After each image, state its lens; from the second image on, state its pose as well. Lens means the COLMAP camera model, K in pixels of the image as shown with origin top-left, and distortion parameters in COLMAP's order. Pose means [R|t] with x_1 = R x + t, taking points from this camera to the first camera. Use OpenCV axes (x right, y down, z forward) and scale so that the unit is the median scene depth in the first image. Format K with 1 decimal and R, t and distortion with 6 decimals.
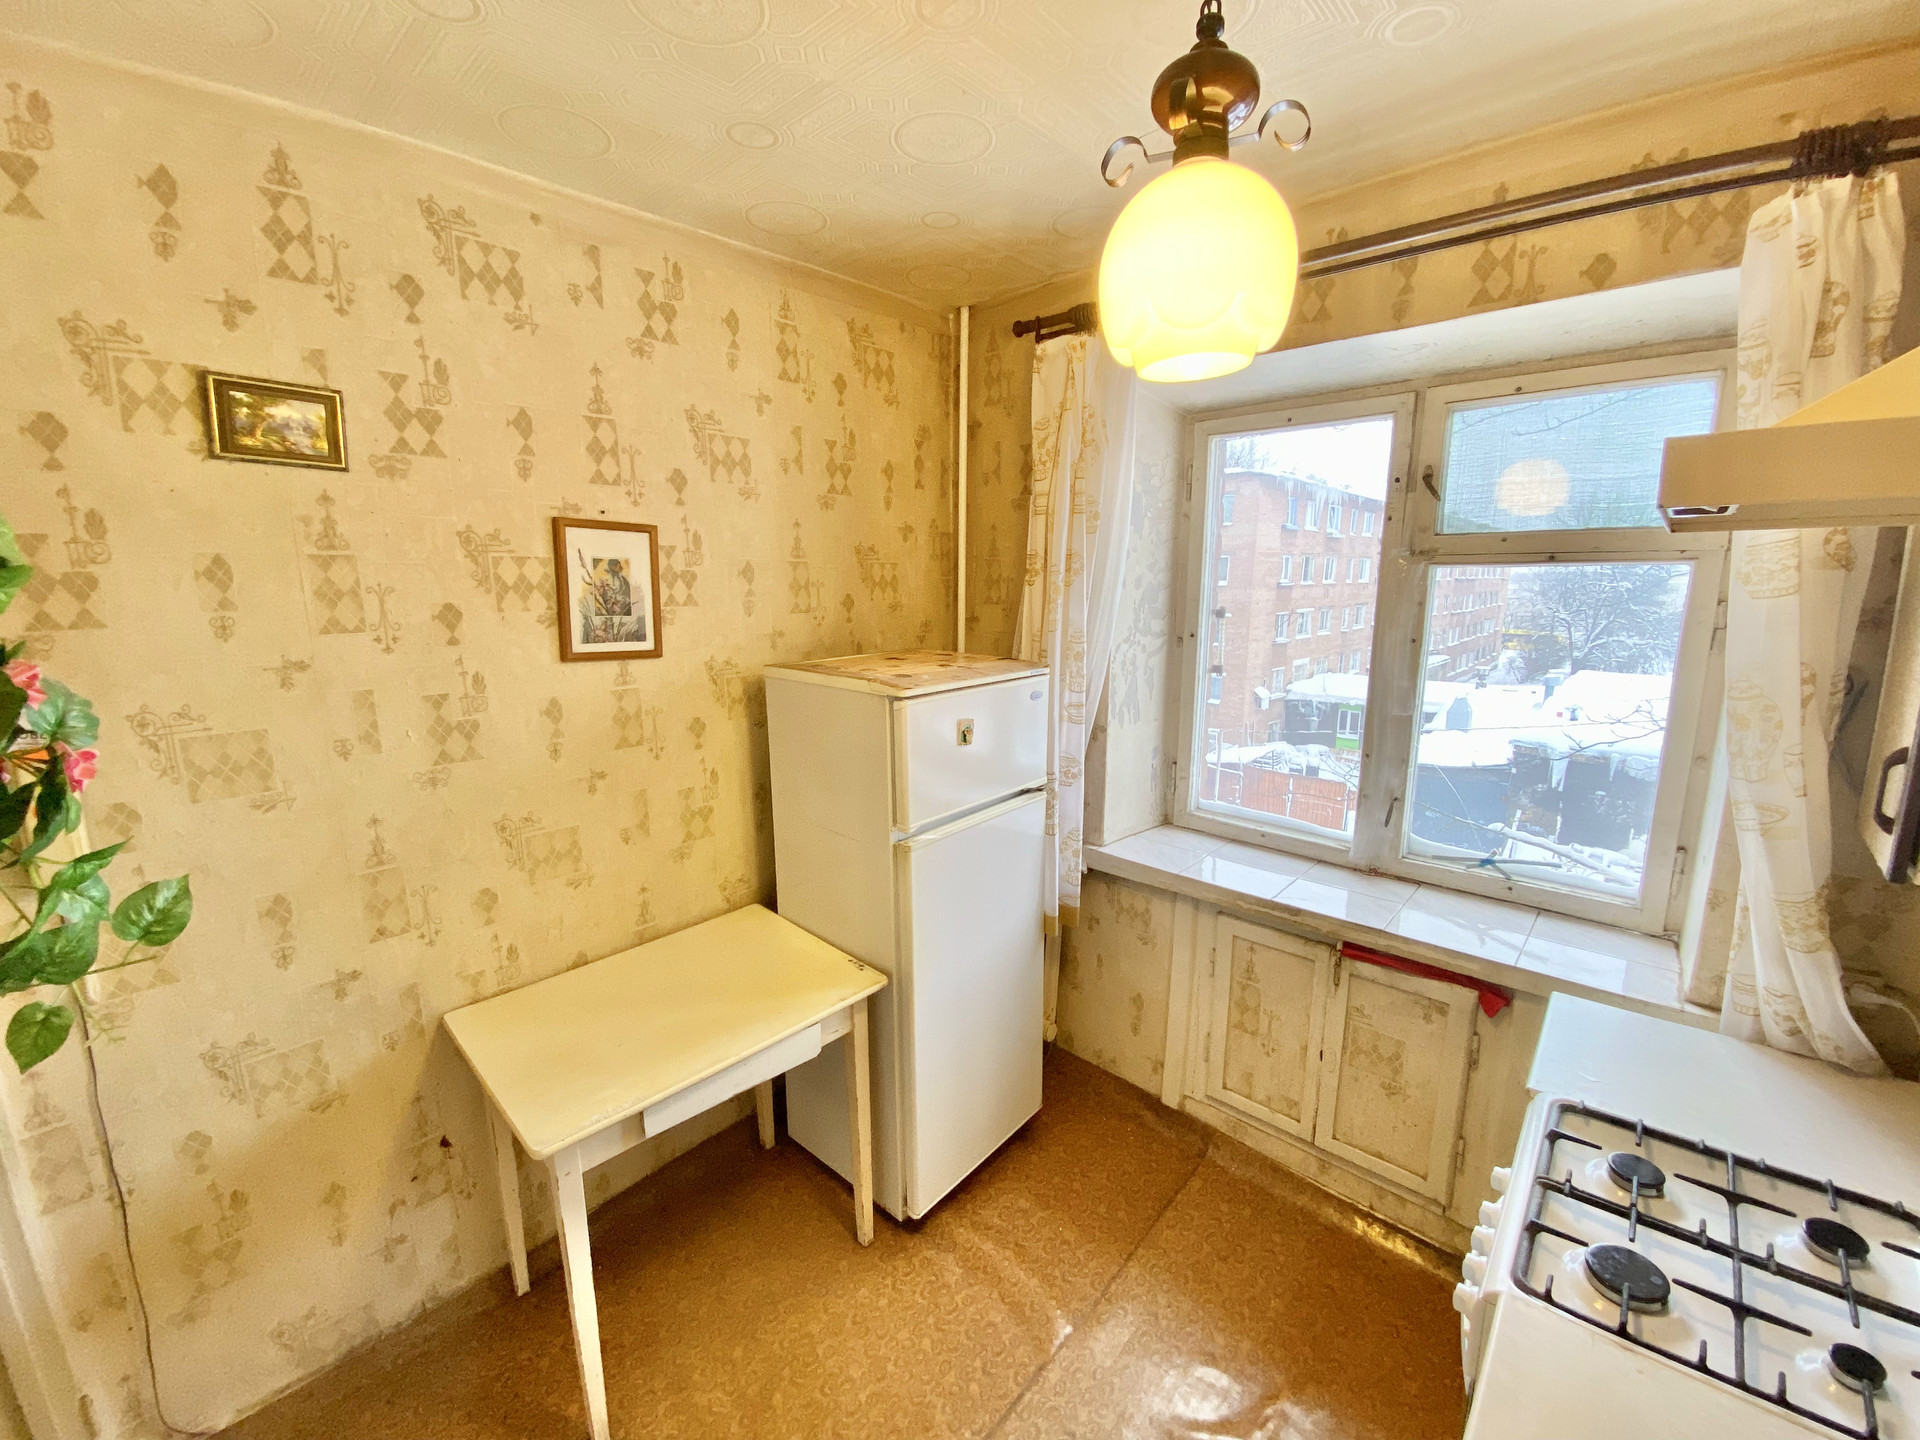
lens RADIAL K [[774.5, 0, 955.8], [0, 774.5, 719.2], [0, 0, 1]] dist [0.022596, -0.021070]
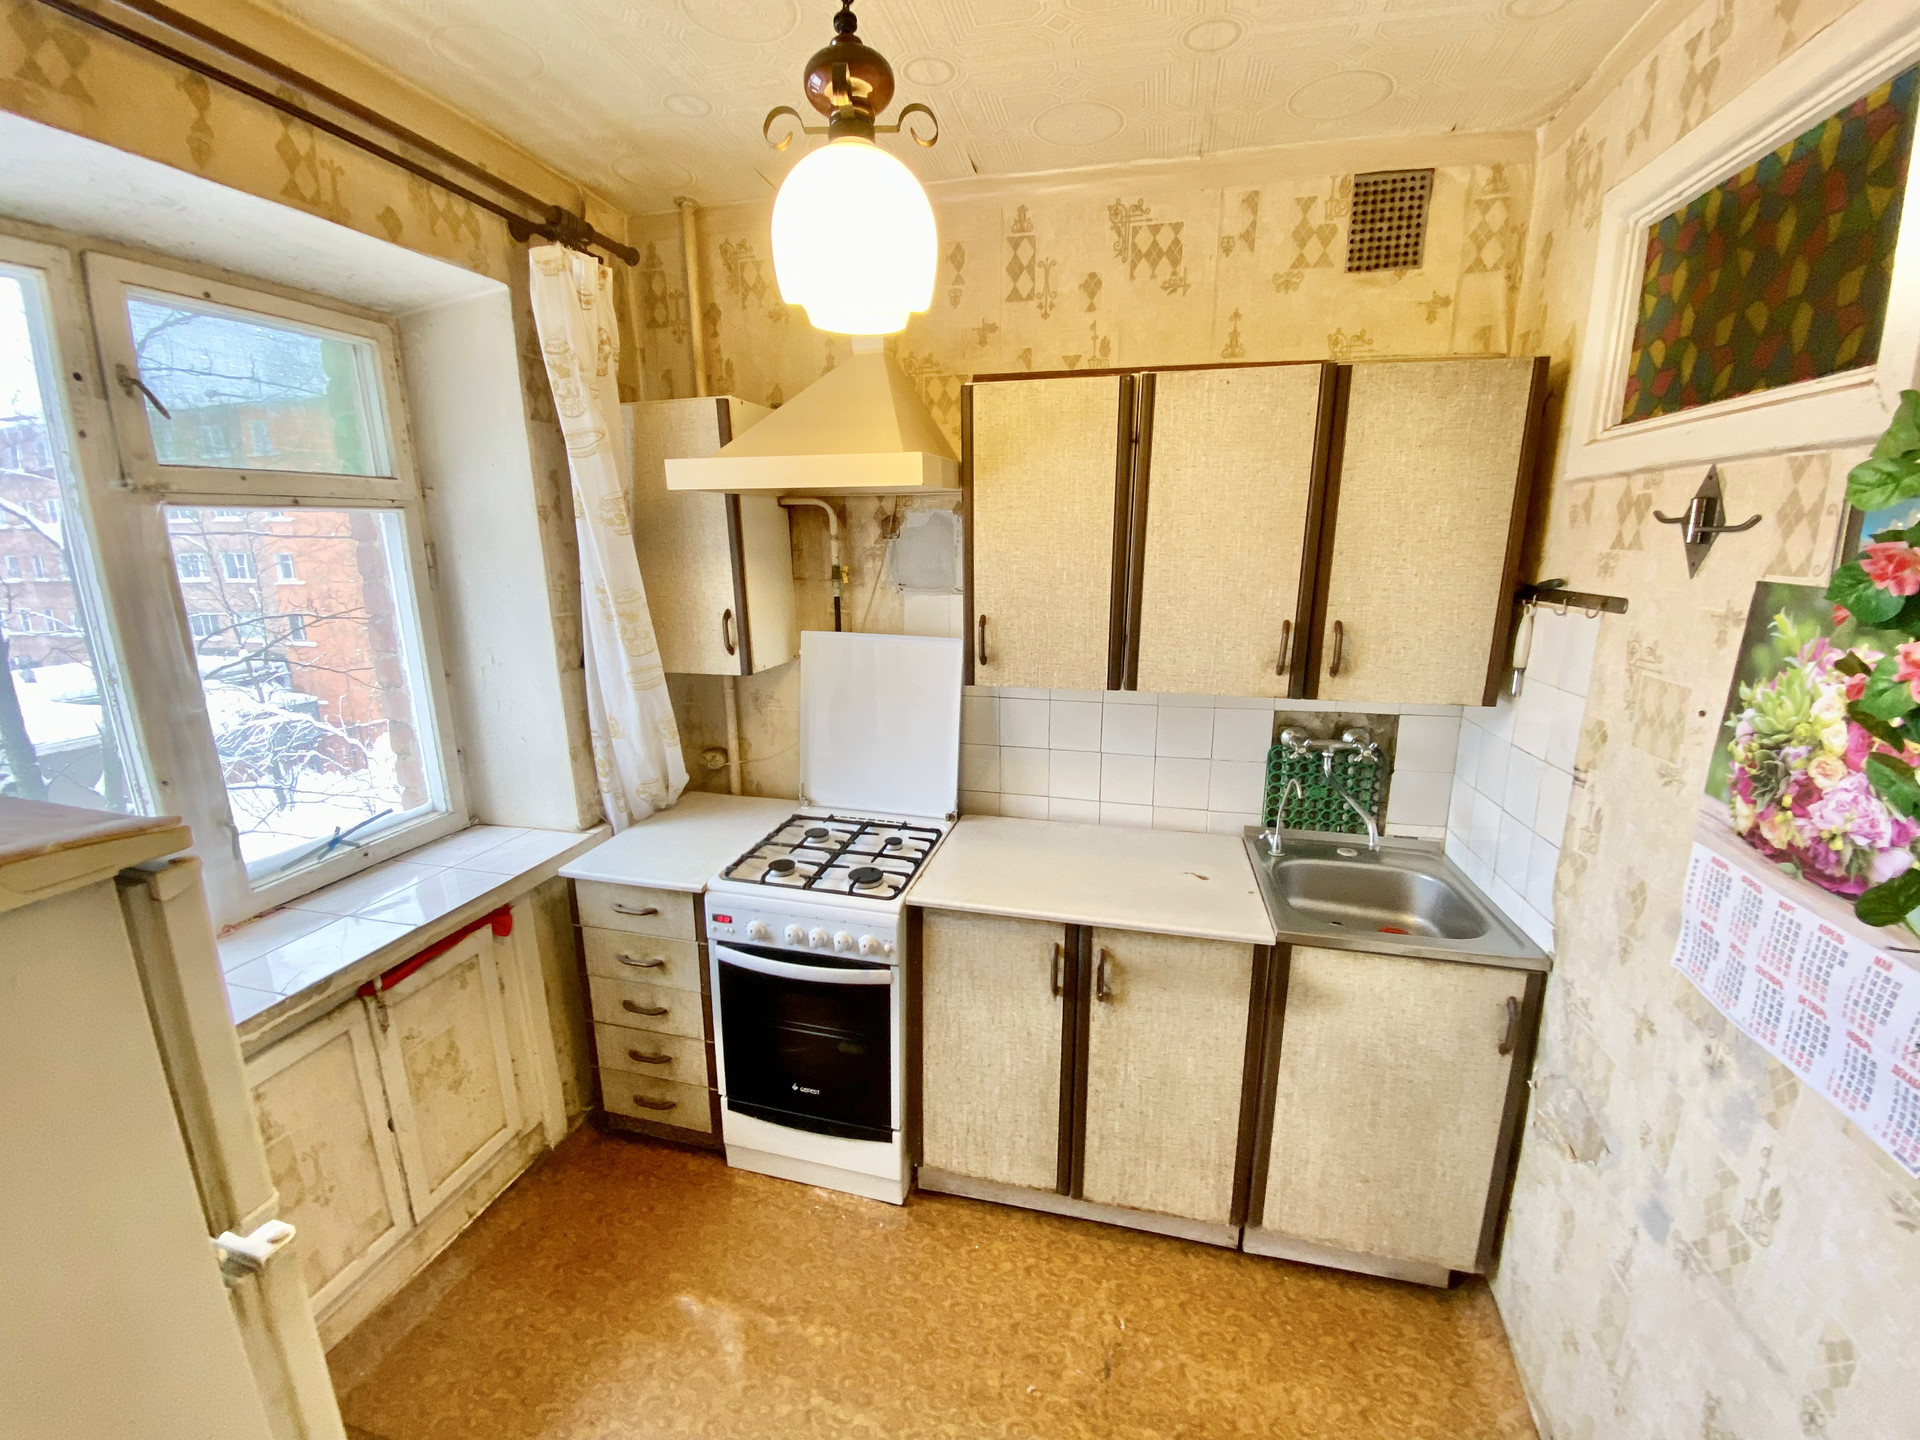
lens RADIAL K [[774.5, 0, 961.3], [0, 774.5, 720.6], [0, 0, 1]] dist [0.022596, -0.021070]
pose [[-0.479543, -0.195299, 0.855510, -0.468650], [0.166071, 0.937104, 0.307014, -0.119767], [-0.861661, 0.289301, -0.416948, 0.804561]]
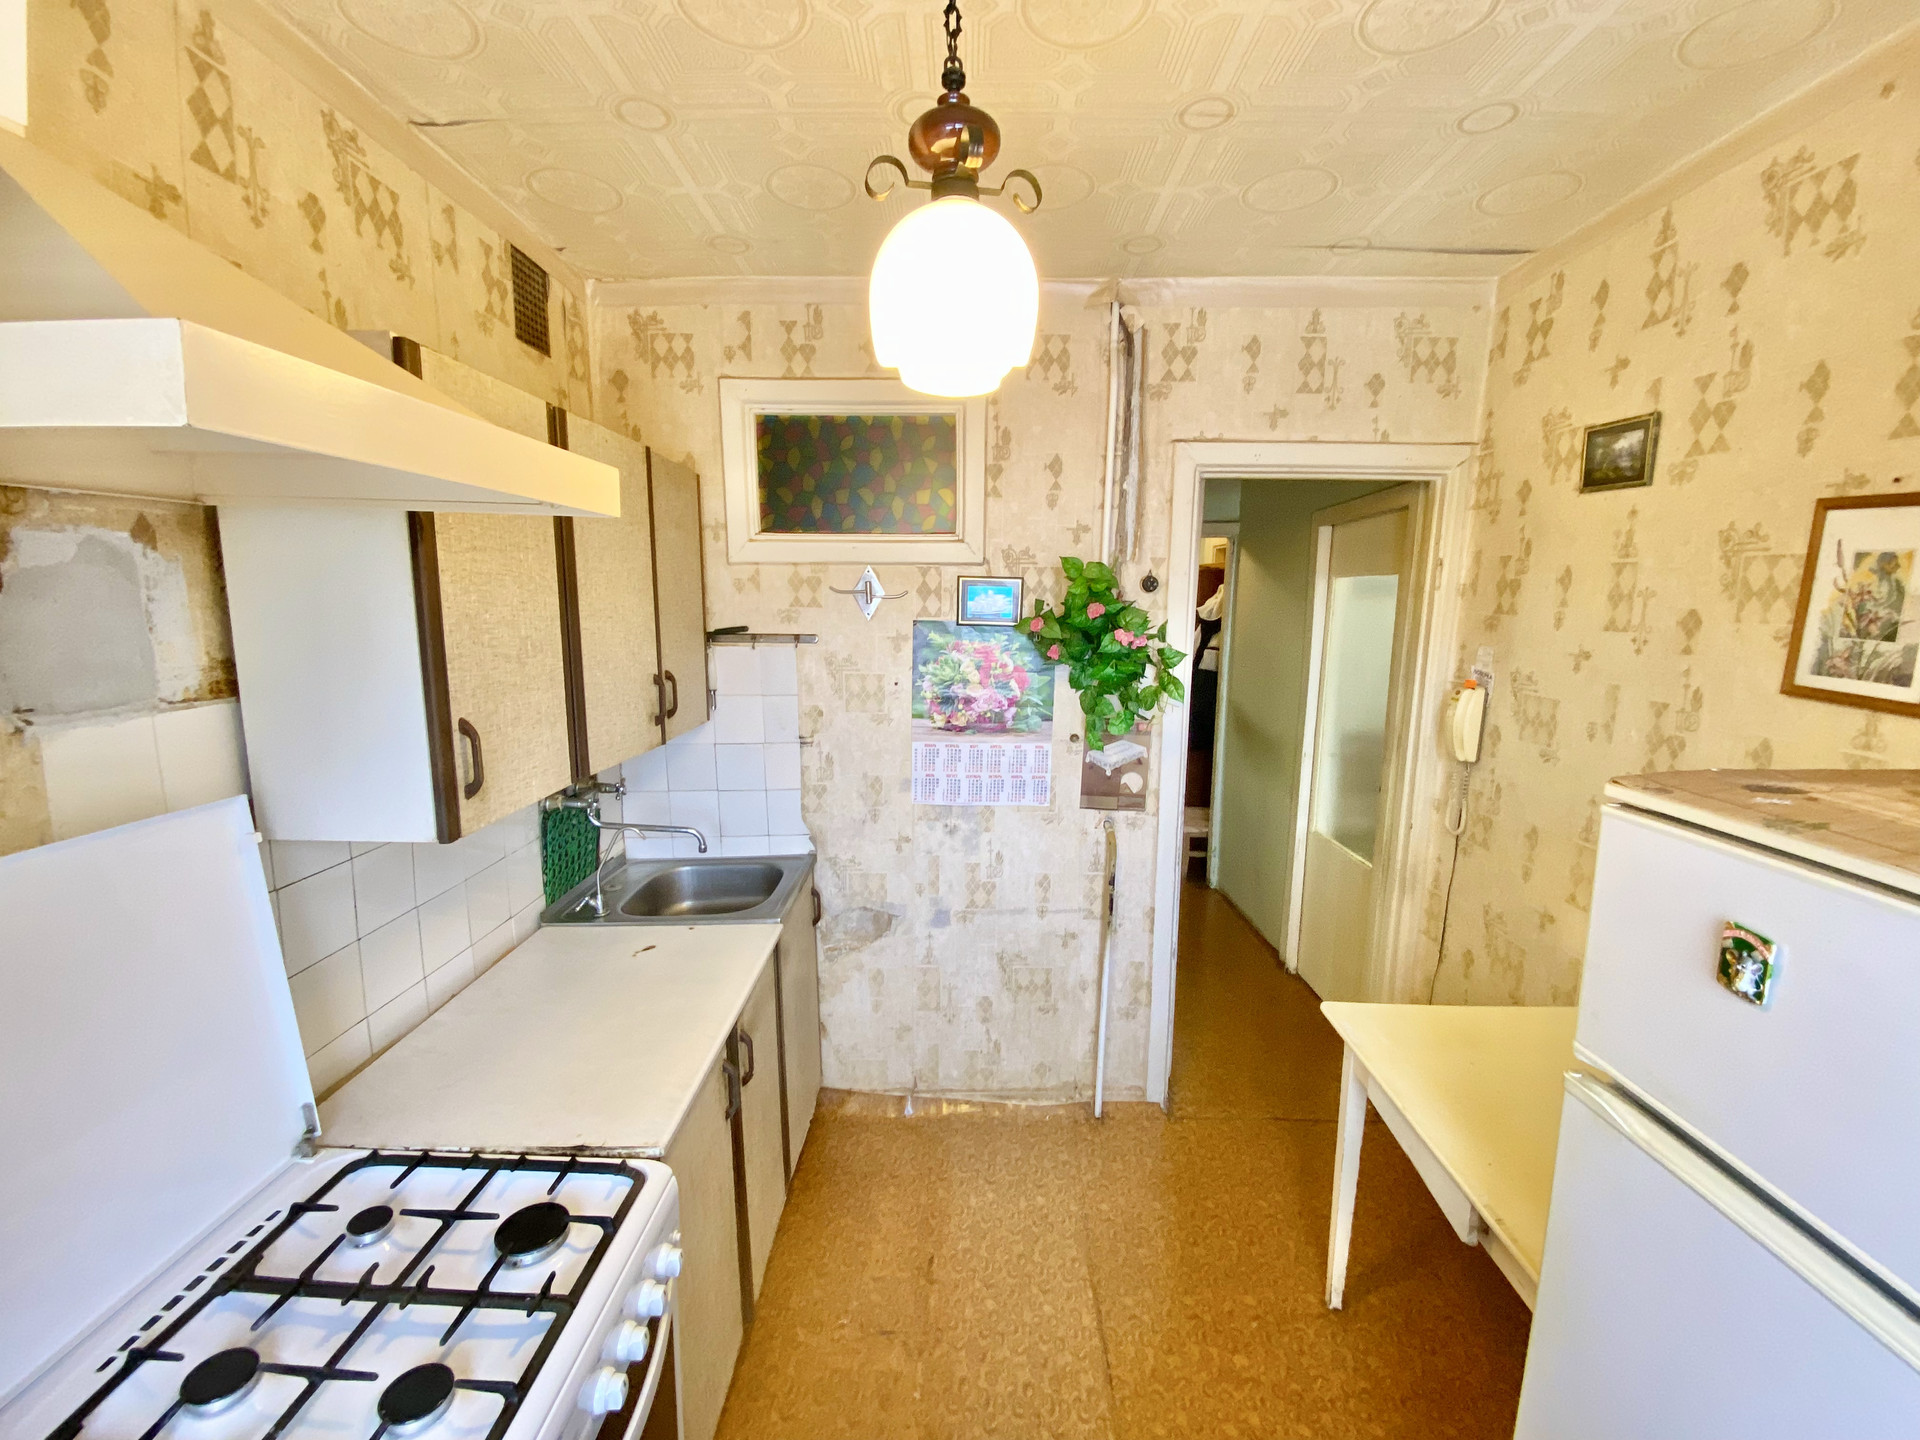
lens RADIAL K [[774.5, 0, 957.3], [0, 774.5, 718.9], [0, 0, 1]] dist [0.022596, -0.021070]
pose [[-0.748579, 0.100432, -0.655395, 0.574032], [-0.126189, 0.948815, 0.289526, -0.167388], [0.650927, 0.299437, -0.697590, 1.023108]]
